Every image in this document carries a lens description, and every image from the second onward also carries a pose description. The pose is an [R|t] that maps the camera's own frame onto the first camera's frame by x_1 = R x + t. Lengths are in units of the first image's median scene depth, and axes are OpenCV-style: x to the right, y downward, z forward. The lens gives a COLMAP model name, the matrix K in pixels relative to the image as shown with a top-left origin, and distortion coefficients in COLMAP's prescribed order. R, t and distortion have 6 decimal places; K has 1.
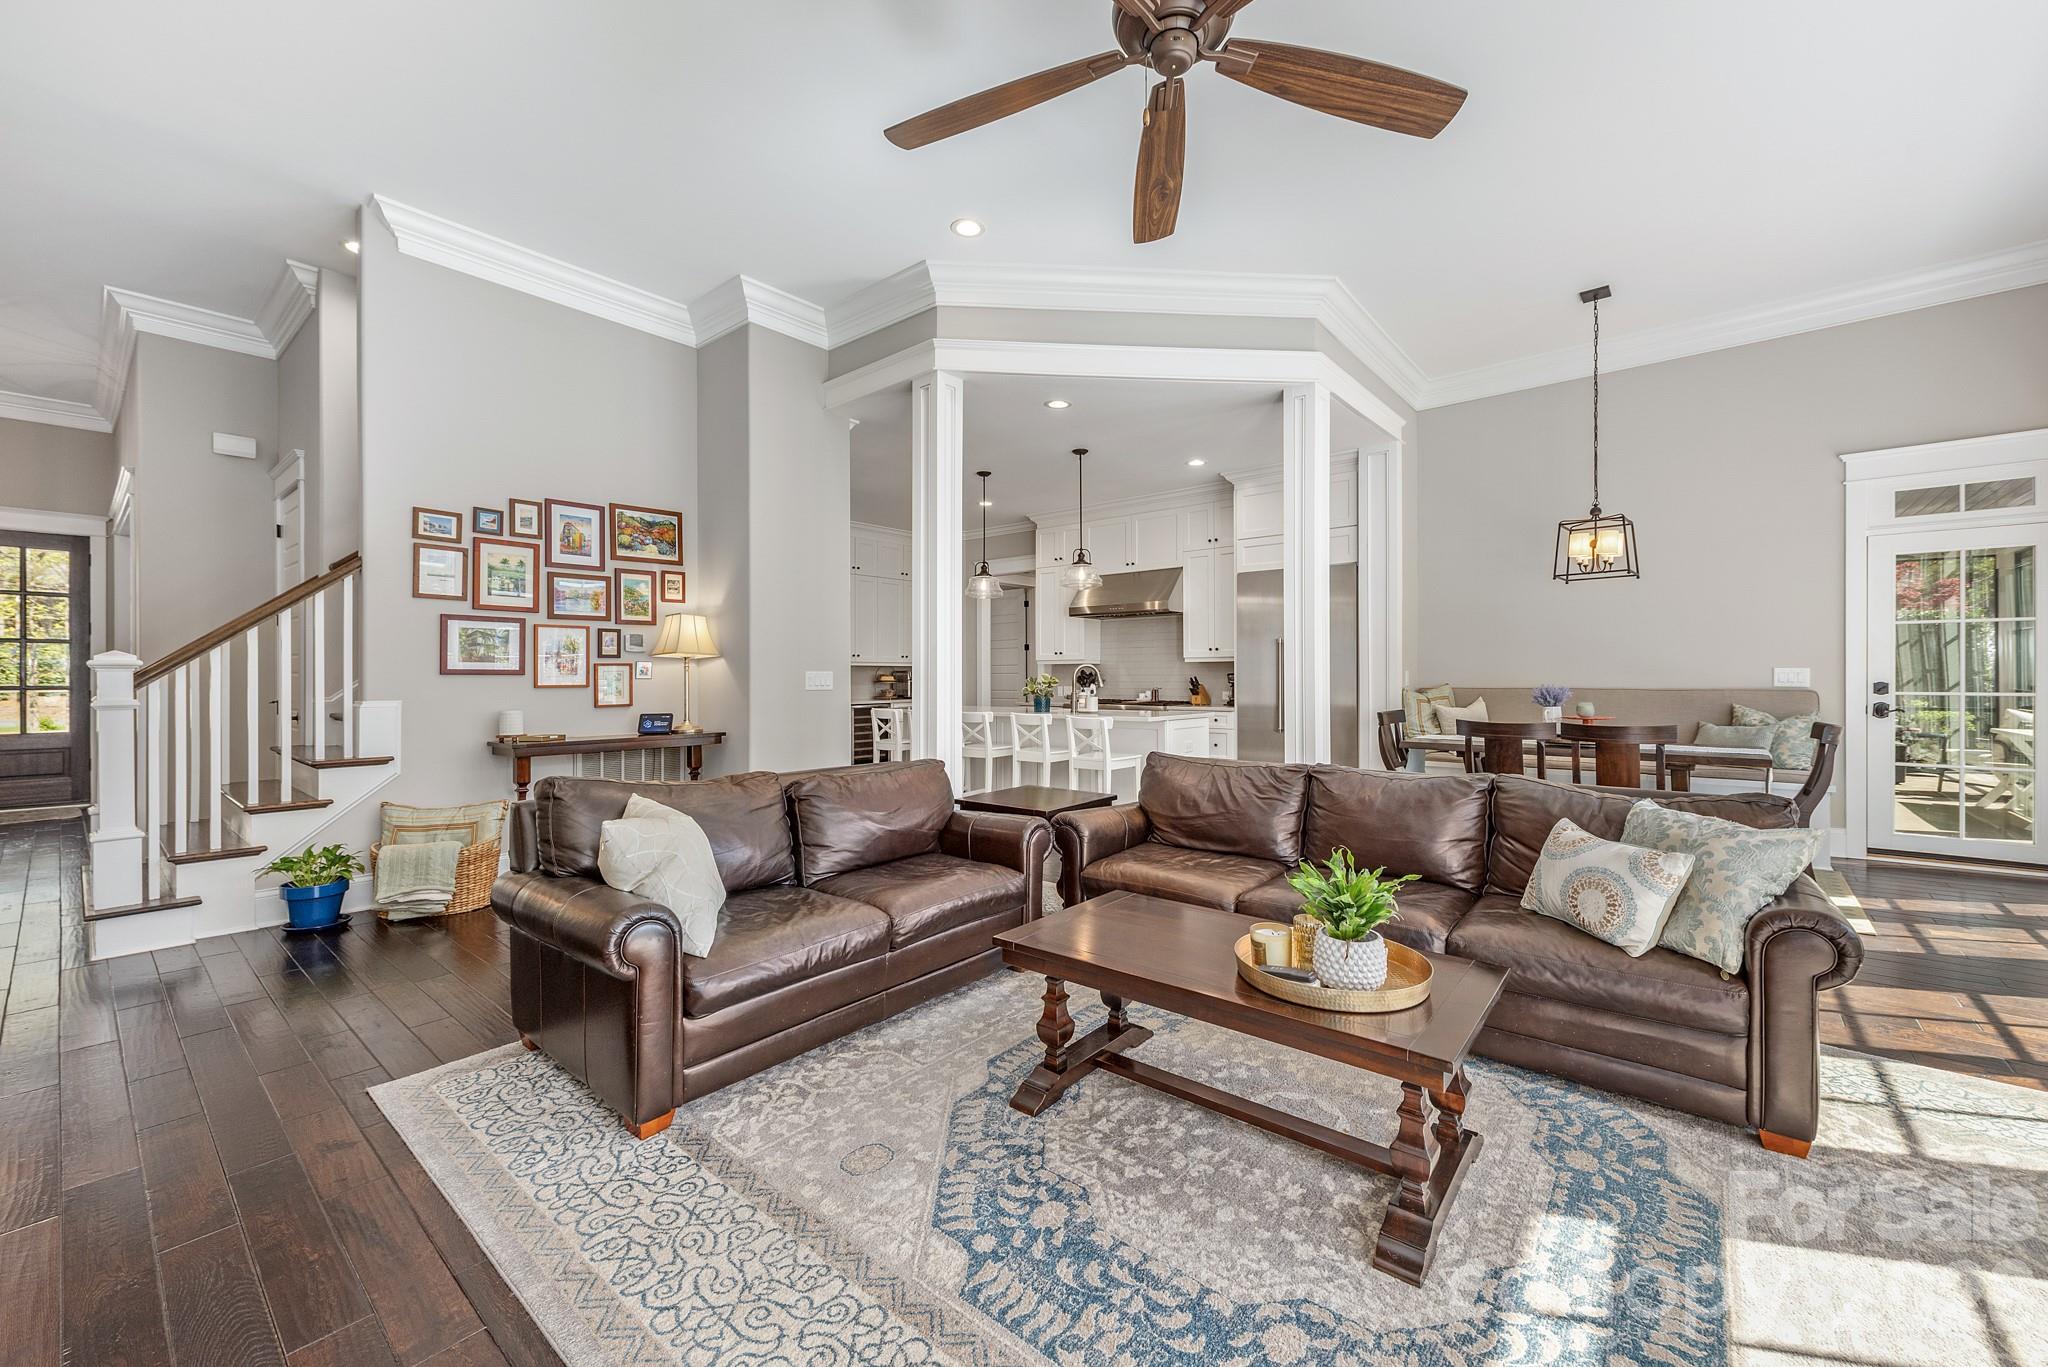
lens RADIAL K [[799.9, 0, 1038.3], [0, 799.9, 677.5], [0, 0, 1]] dist [0.002543, -0.000595]
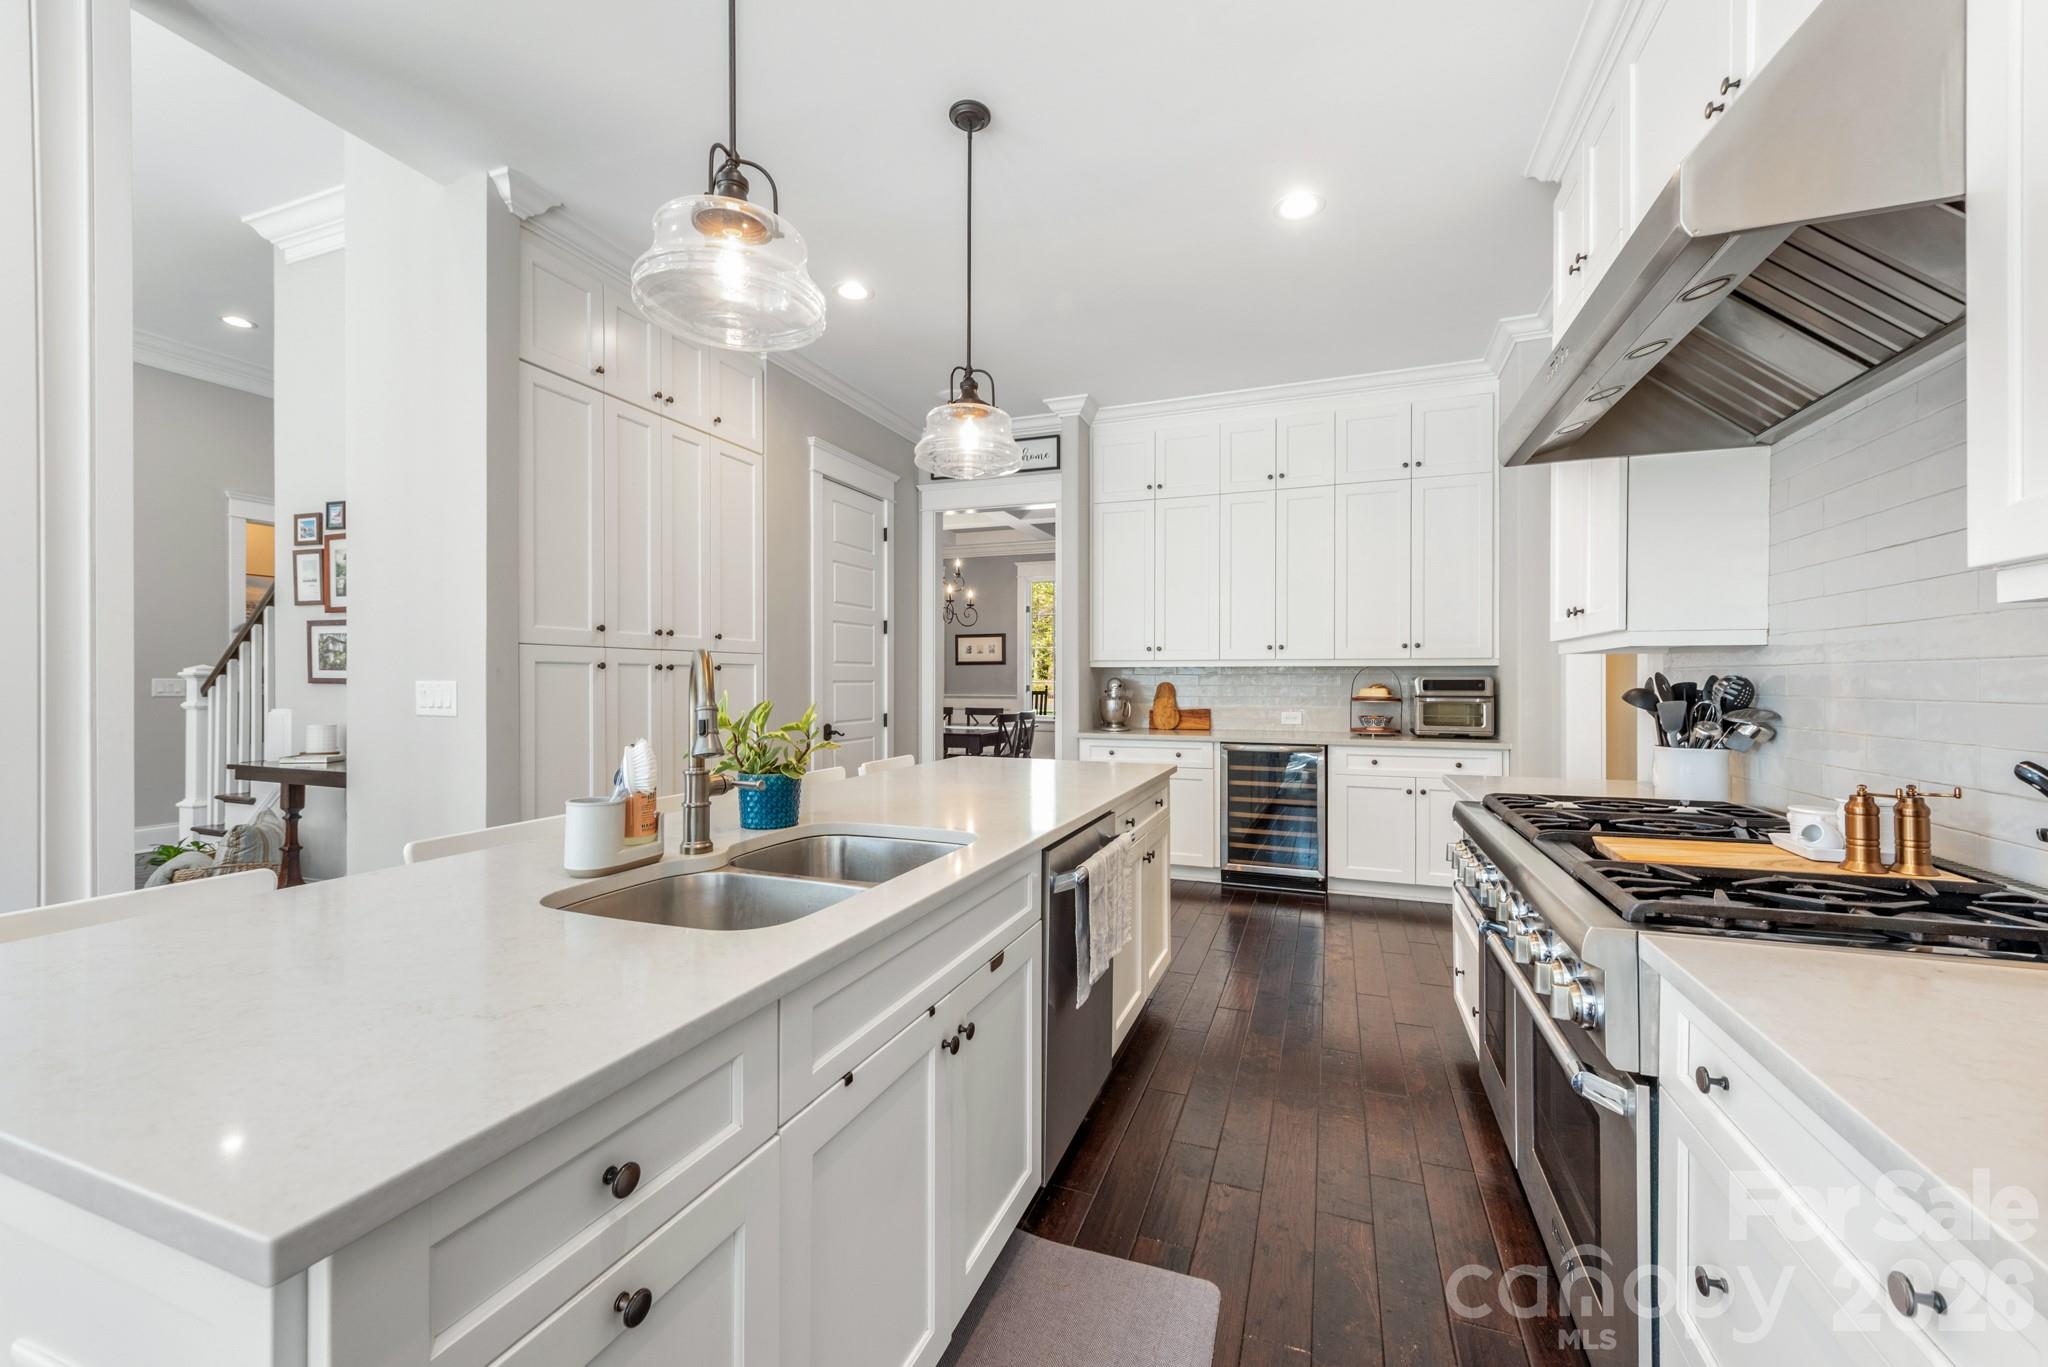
lens RADIAL K [[799.9, 0, 1038.3], [0, 799.9, 677.5], [0, 0, 1]] dist [0.002543, -0.000595]
pose [[0.329002, -0.002572, -0.944326, 0.395715], [-0.005245, 0.999976, -0.004551, -0.009667], [0.944315, 0.006450, 0.328981, 1.322080]]
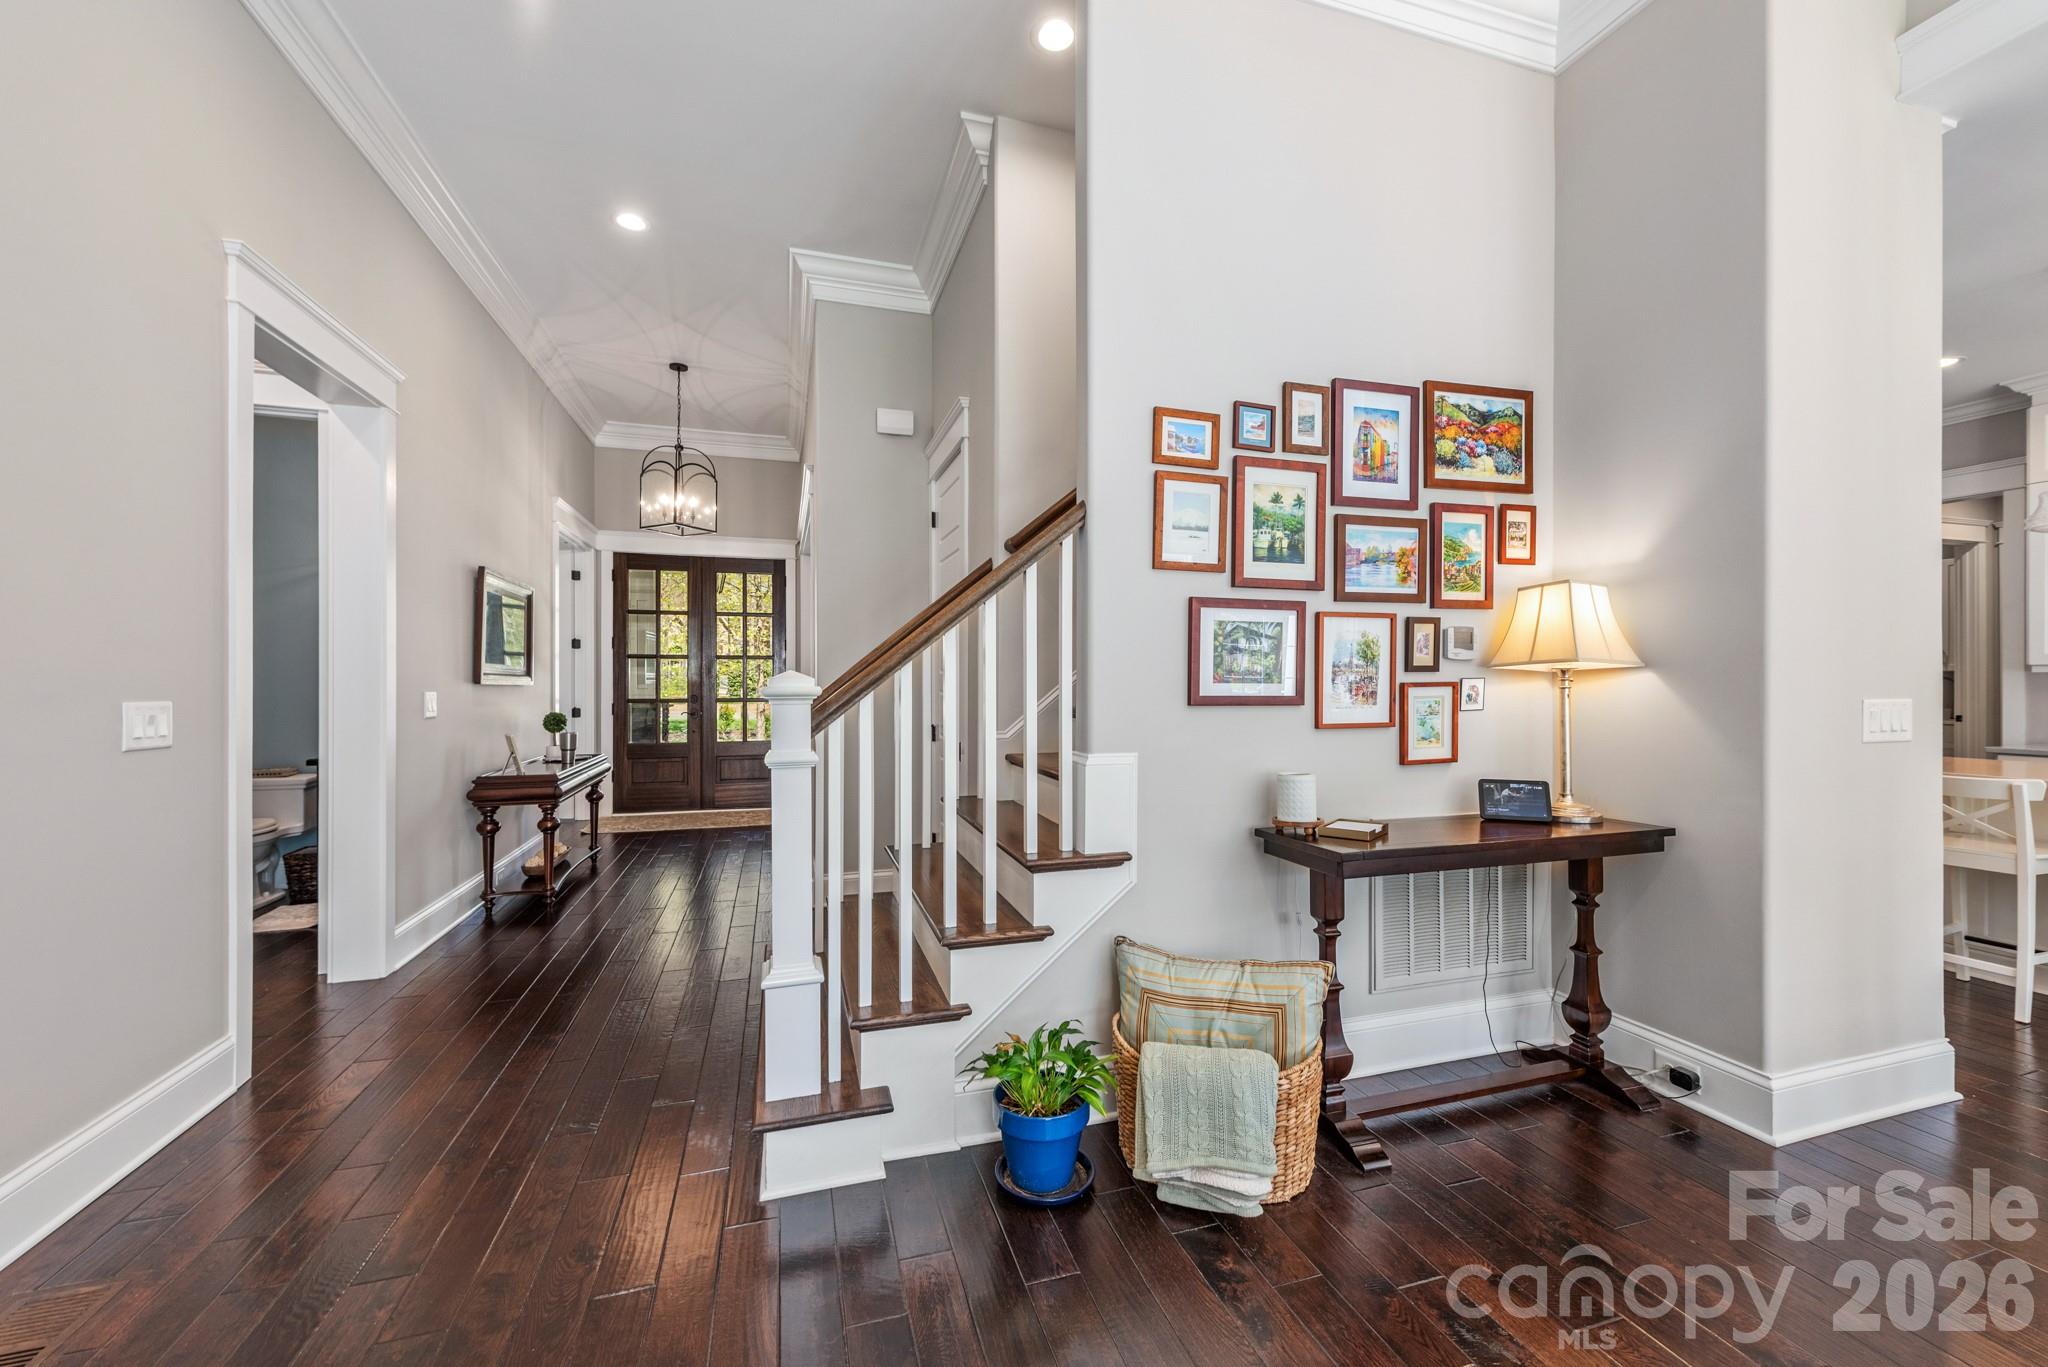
lens RADIAL K [[803.4, 0, 1033.6], [0, 803.4, 681.4], [0, 0, 1]] dist [0.004912, -0.000395]
pose [[0.837435, -0.000590, -0.546537, -0.465069], [-0.000472, 0.999998, -0.001803, -0.017125], [0.546537, 0.001768, 0.837433, 0.413443]]
